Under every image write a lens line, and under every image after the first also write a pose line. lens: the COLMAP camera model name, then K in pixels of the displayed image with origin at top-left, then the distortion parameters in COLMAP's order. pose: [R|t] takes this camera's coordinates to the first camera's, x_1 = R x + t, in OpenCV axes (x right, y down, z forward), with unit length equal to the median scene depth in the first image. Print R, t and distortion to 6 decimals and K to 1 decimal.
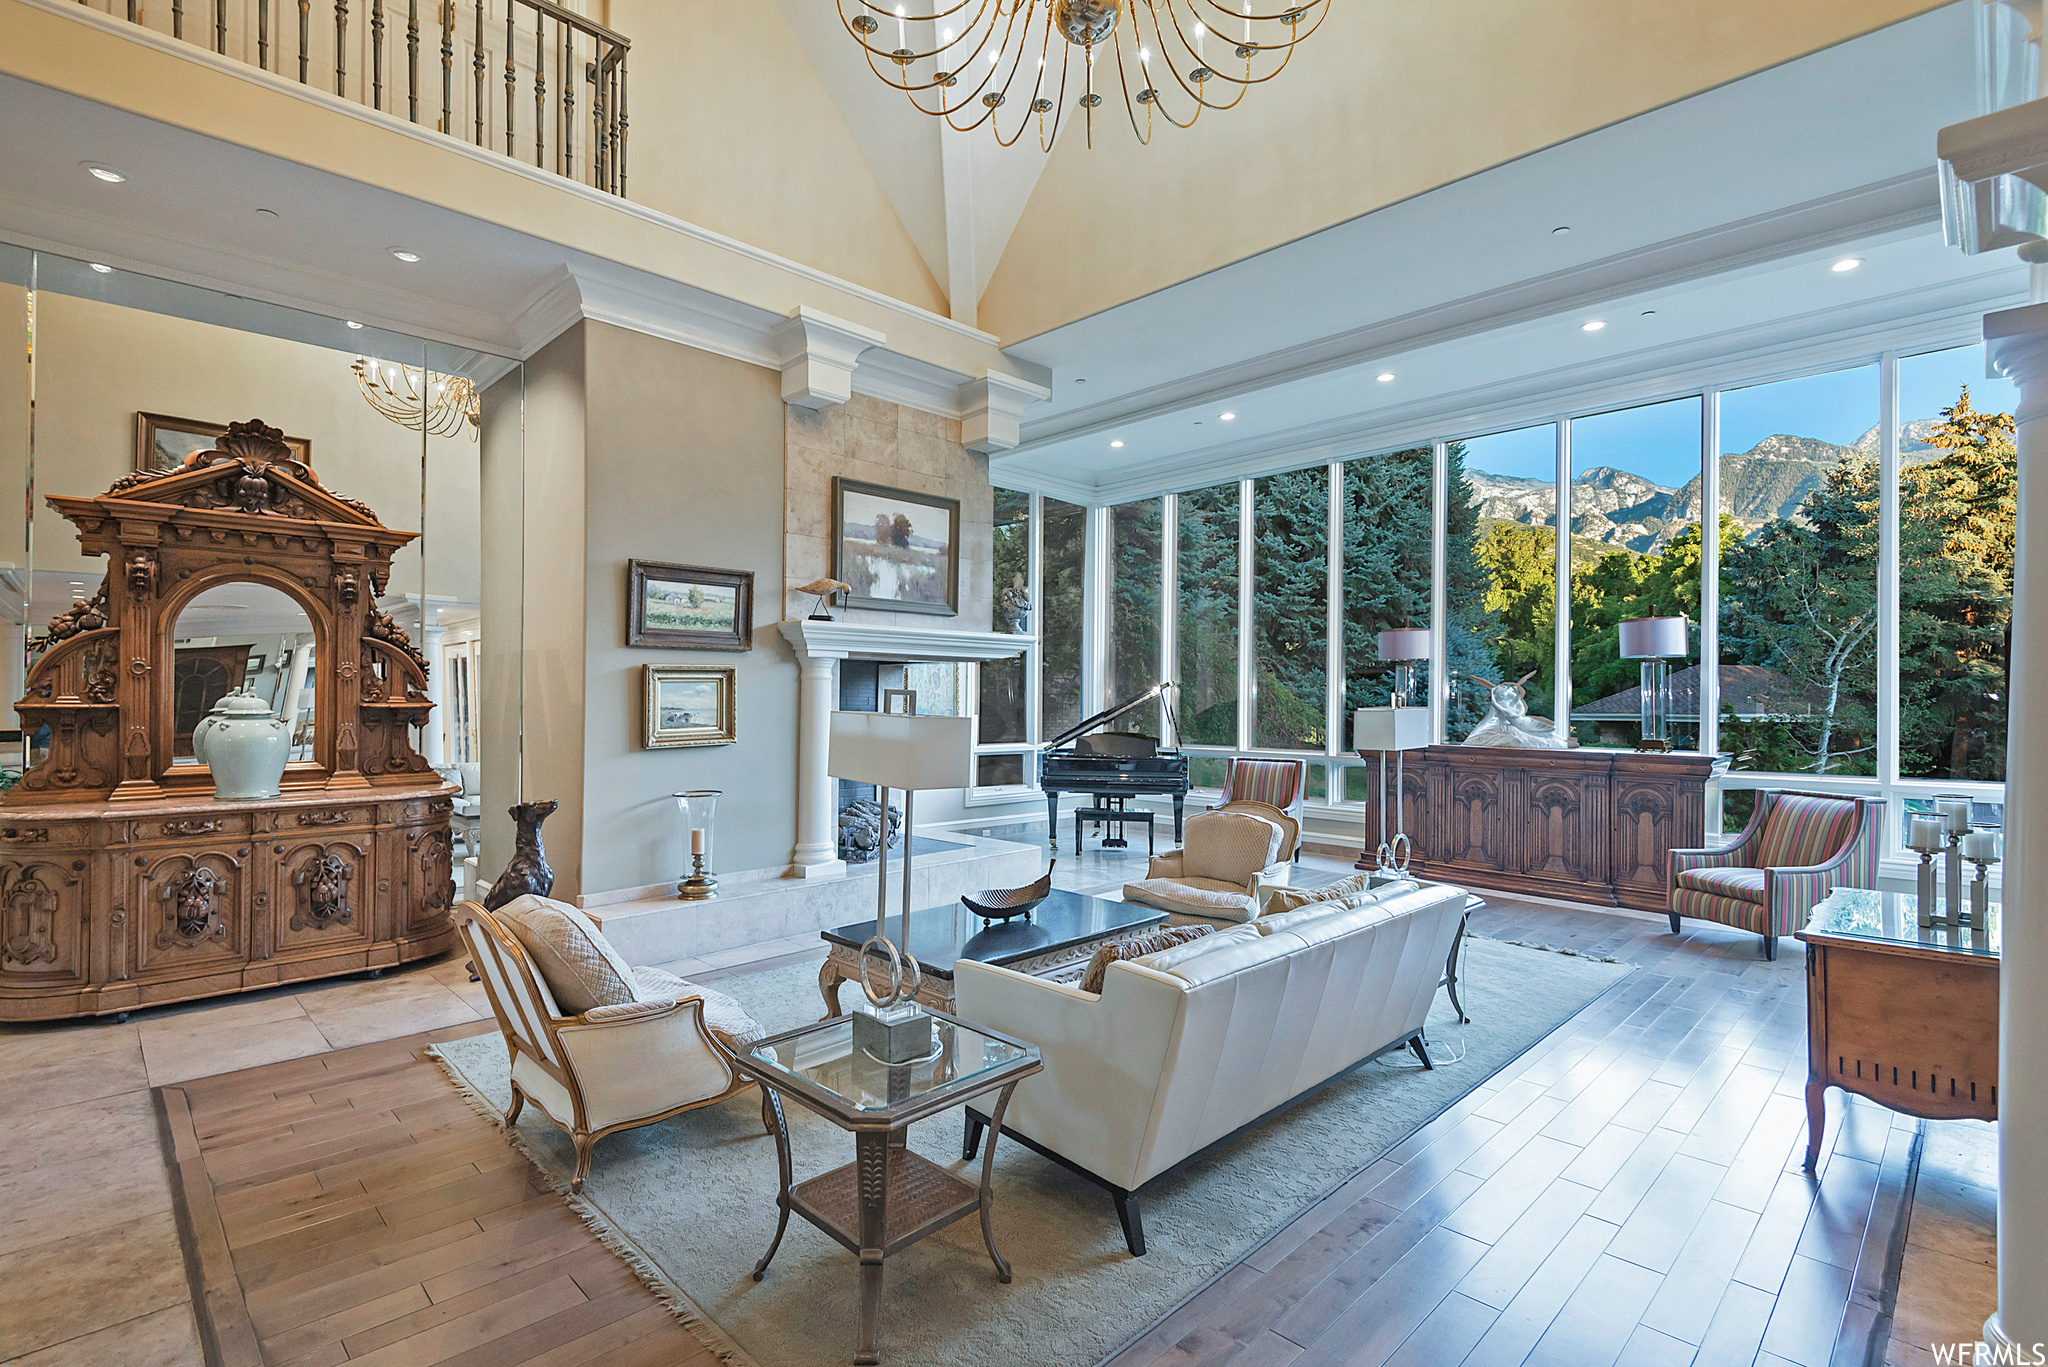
lens RADIAL K [[952.1, 0, 1000.1], [0, 952.1, 679.4], [0, 0, 1]] dist [0.022110, -0.016046]
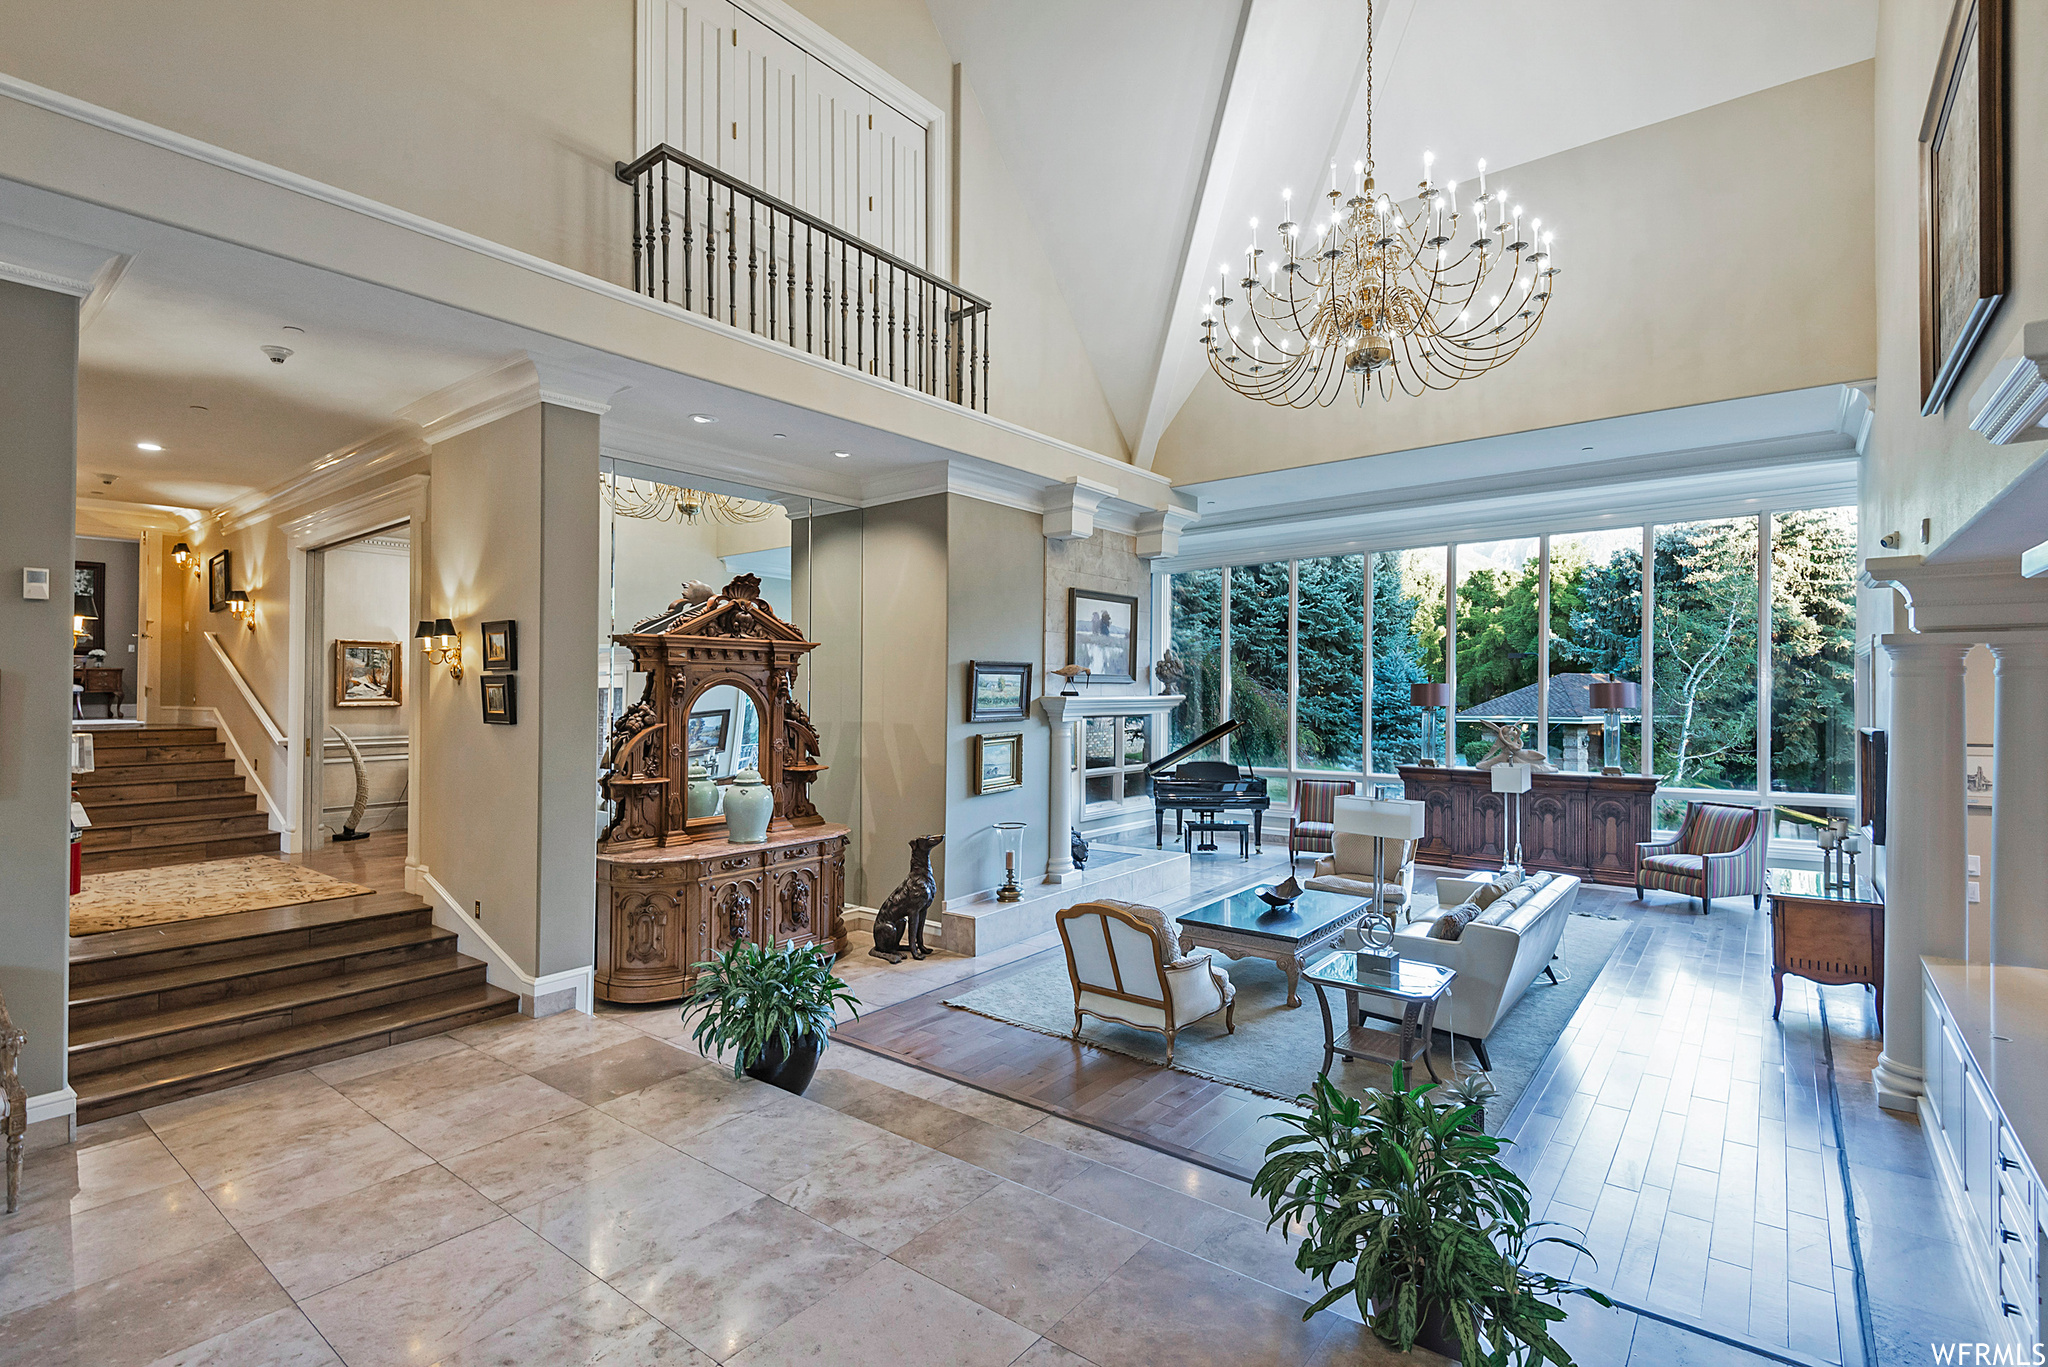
lens RADIAL K [[936.6, 0, 1016.6], [0, 936.6, 678.0], [0, 0, 1]] dist [0.025275, -0.024727]
pose [[0.992280, -0.008731, 0.123706, -0.473888], [0.008852, 0.999961, -0.000432, -0.095585], [-0.123697, 0.001524, 0.992319, -0.361368]]
